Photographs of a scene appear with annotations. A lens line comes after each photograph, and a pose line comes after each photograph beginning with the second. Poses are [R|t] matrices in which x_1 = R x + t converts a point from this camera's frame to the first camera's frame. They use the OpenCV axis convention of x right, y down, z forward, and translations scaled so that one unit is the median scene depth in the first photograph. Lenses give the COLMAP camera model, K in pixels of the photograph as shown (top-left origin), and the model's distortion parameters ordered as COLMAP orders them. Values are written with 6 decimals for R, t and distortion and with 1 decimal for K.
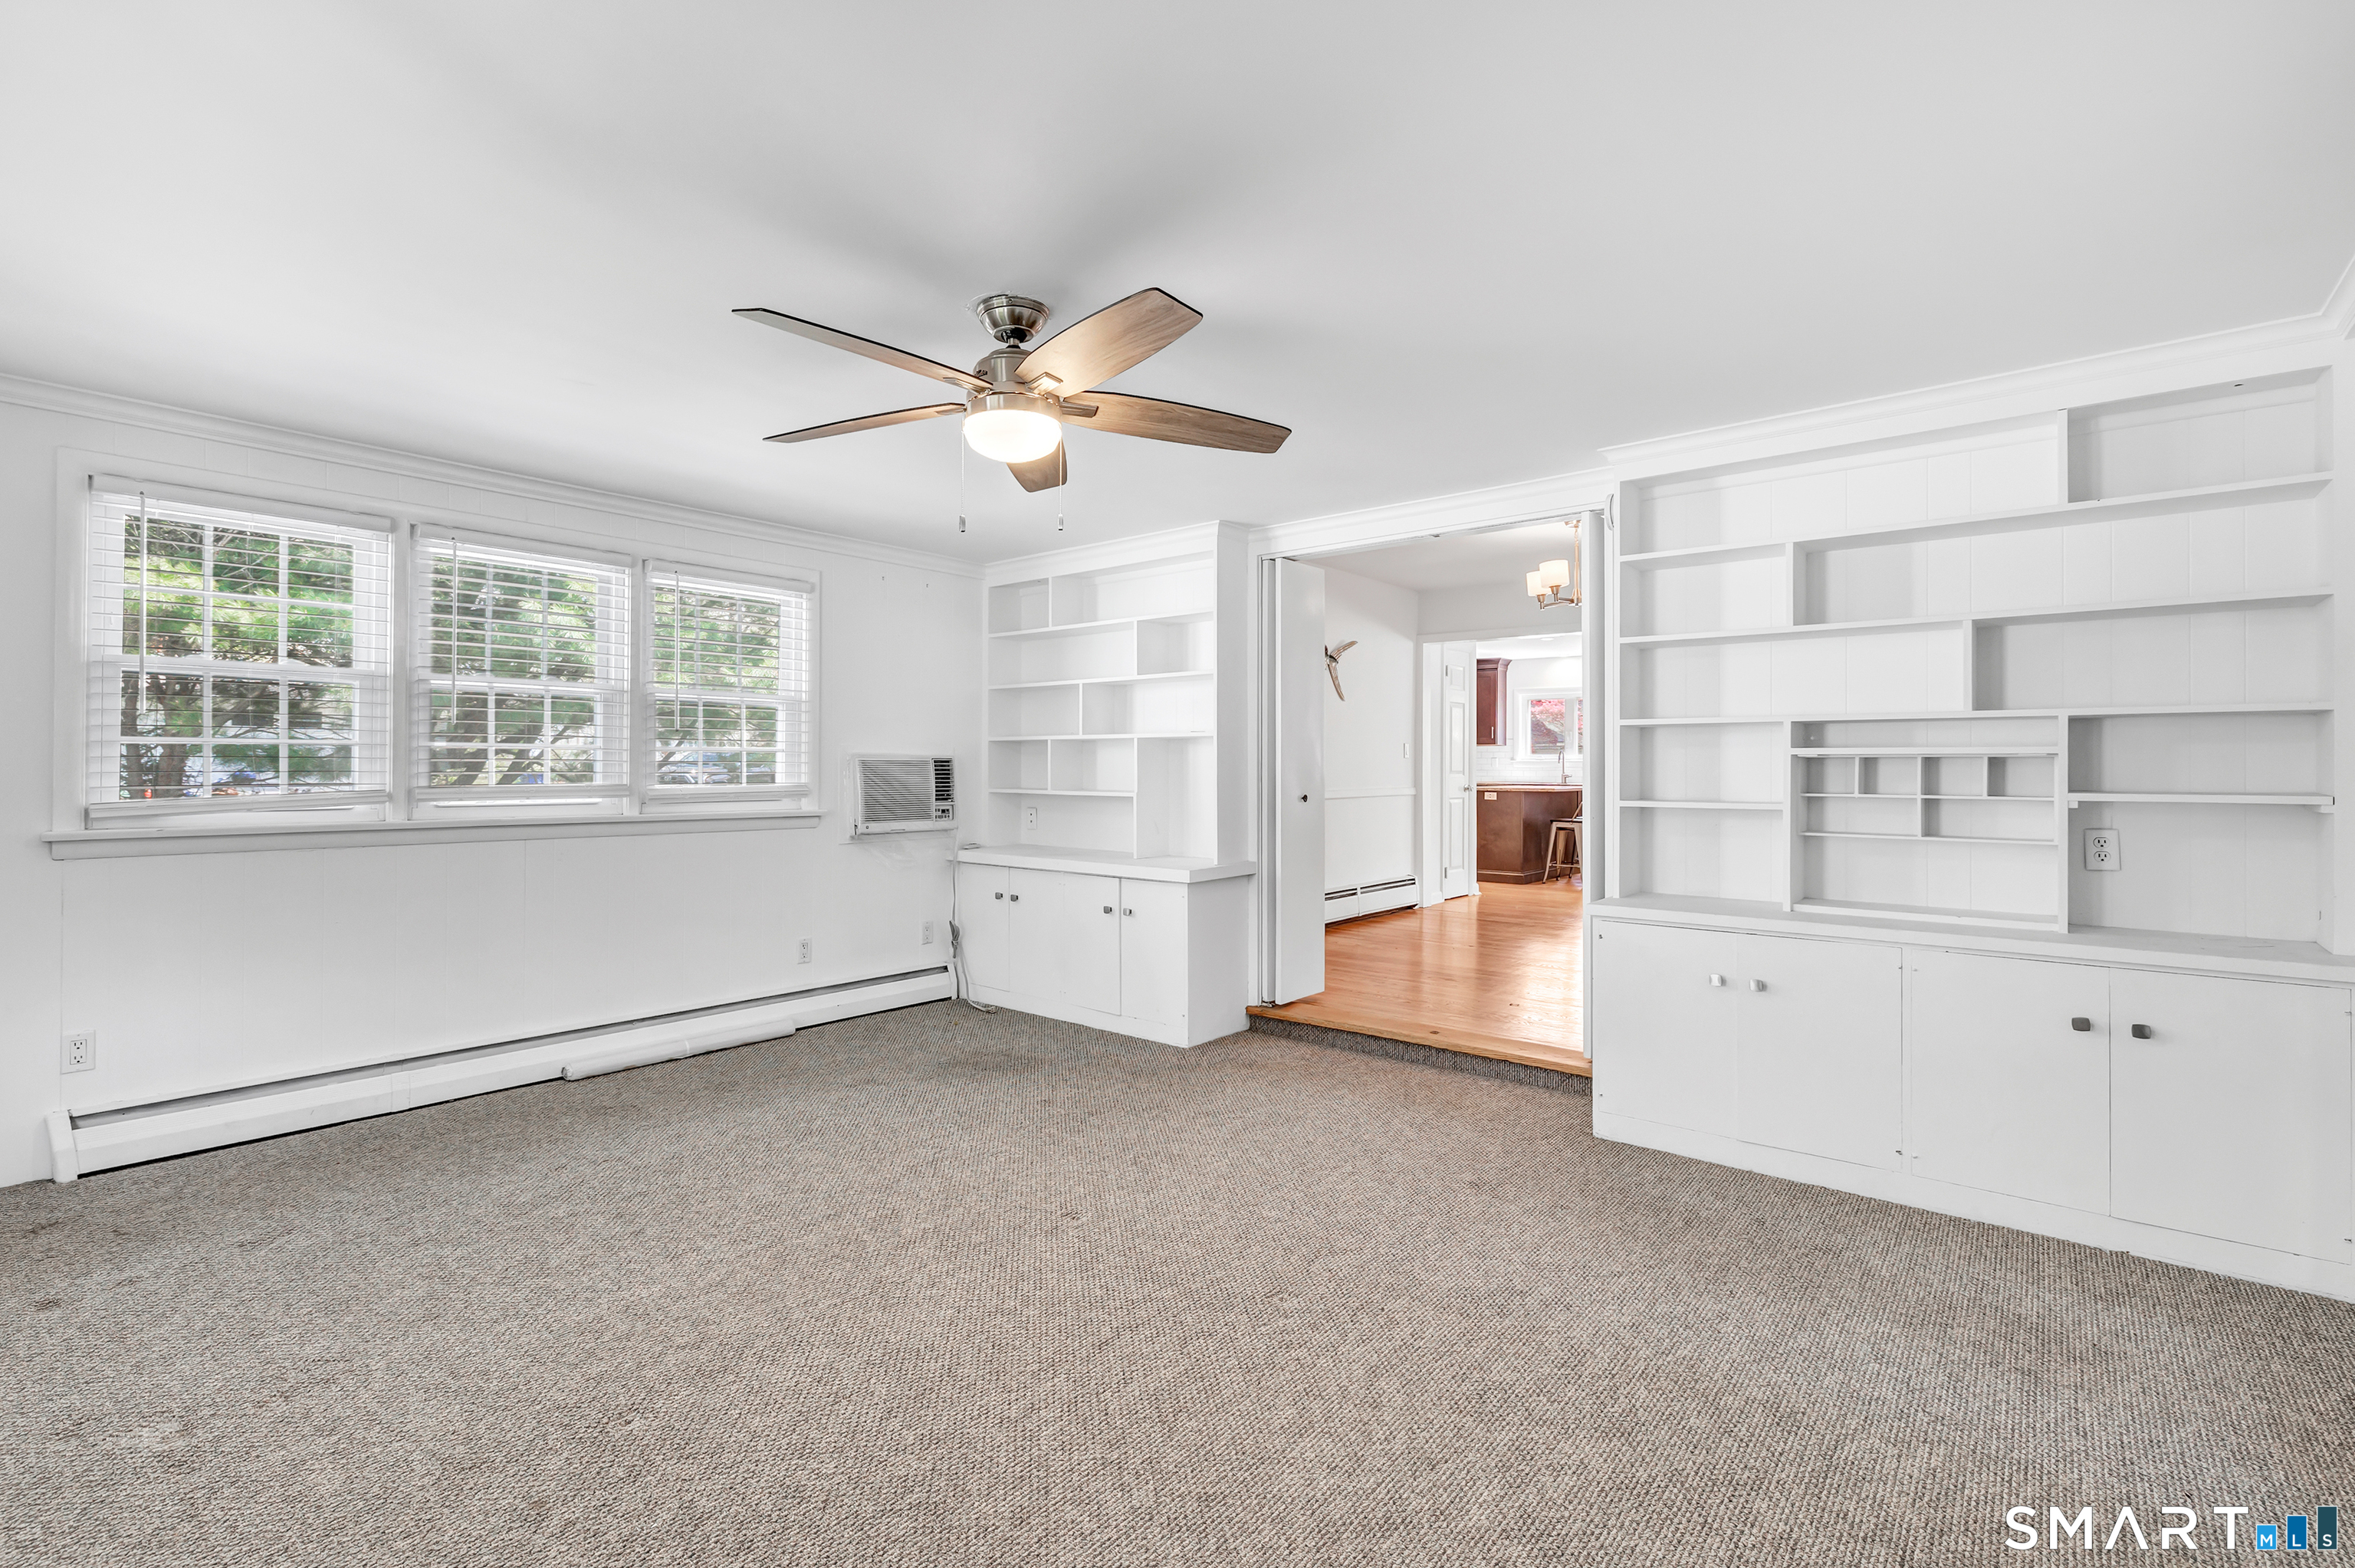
lens RADIAL K [[1088.9, 0, 1141.4], [0, 1088.9, 789.1], [0, 0, 1]] dist [0.020921, -0.000059]
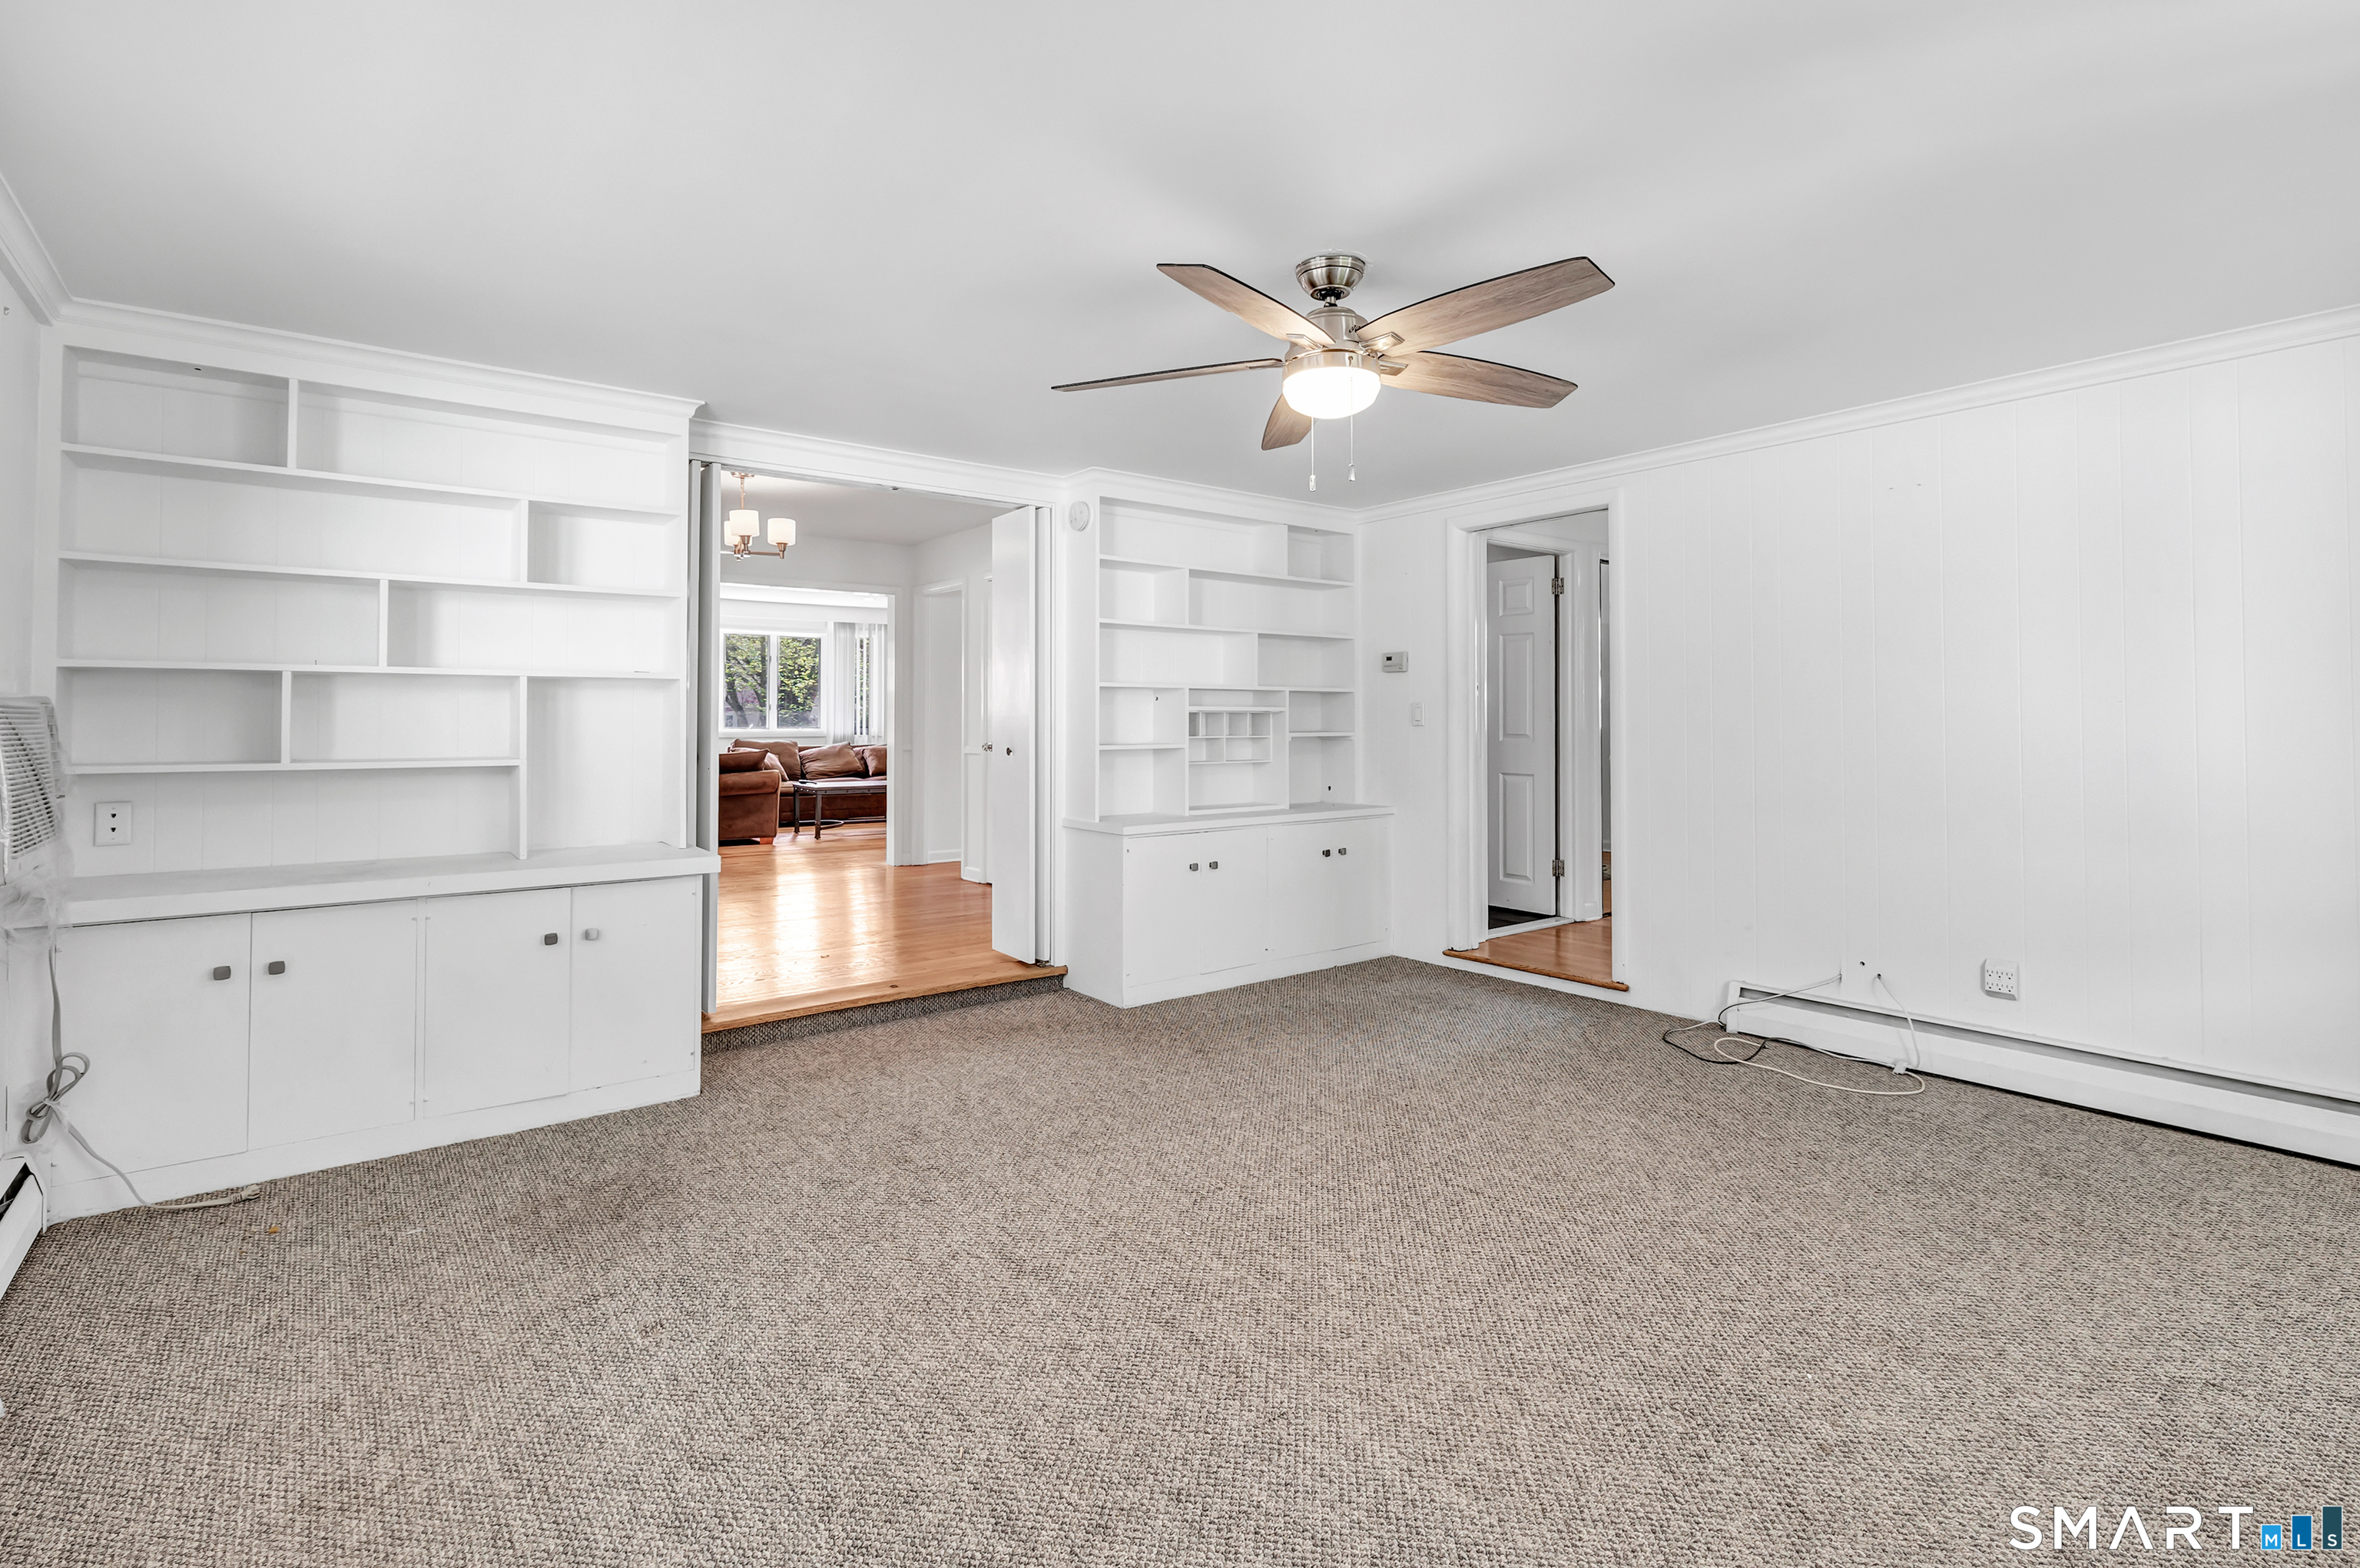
lens RADIAL K [[1067.2, 0, 1188.5], [0, 1067.2, 731.4], [0, 0, 1]] dist [0.000119, 0.000341]
pose [[0.189766, -0.009425, 0.981784, -0.697826], [0.019337, 0.999796, 0.005861, -0.012188], [-0.981639, 0.017873, 0.189910, 0.594826]]
